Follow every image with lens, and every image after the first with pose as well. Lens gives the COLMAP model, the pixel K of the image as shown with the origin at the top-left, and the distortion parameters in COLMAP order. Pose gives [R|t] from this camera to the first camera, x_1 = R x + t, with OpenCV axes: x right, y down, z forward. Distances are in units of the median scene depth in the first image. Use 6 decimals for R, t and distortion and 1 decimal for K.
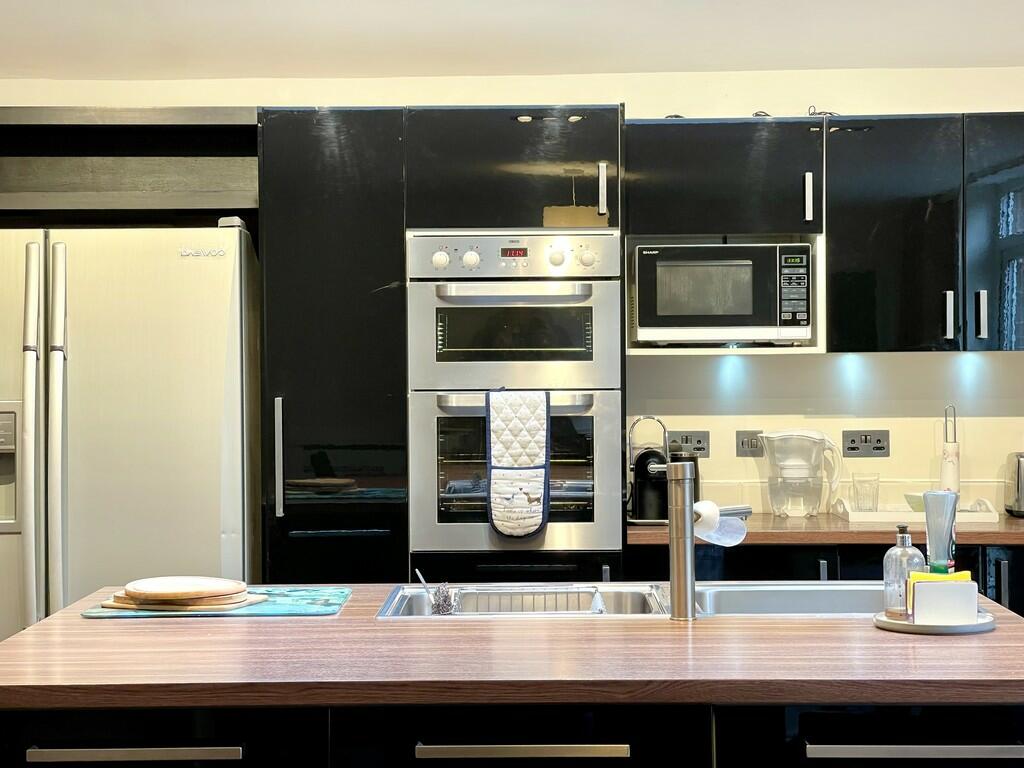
lens RADIAL K [[1919.9, 0, 512.0], [0, 1919.9, 384.0], [0, 0, 1]] dist [0.217835, 0.059965]
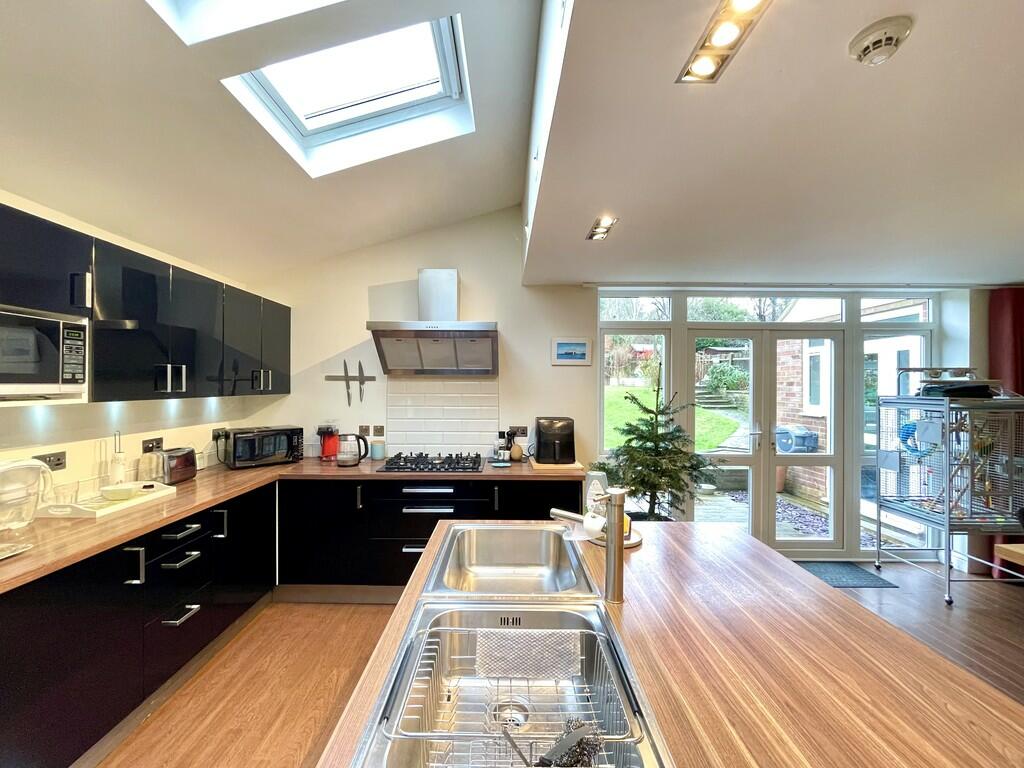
lens RADIAL K [[409.8, 0, 503.4], [0, 409.8, 383.3], [0, 0, 1]] dist [-0.001841, -0.000188]
pose [[-0.016592, 0.012030, 0.999790, -0.149854], [0.009343, 0.999886, -0.011877, -0.025248], [-0.999819, 0.009144, -0.016702, 0.741202]]
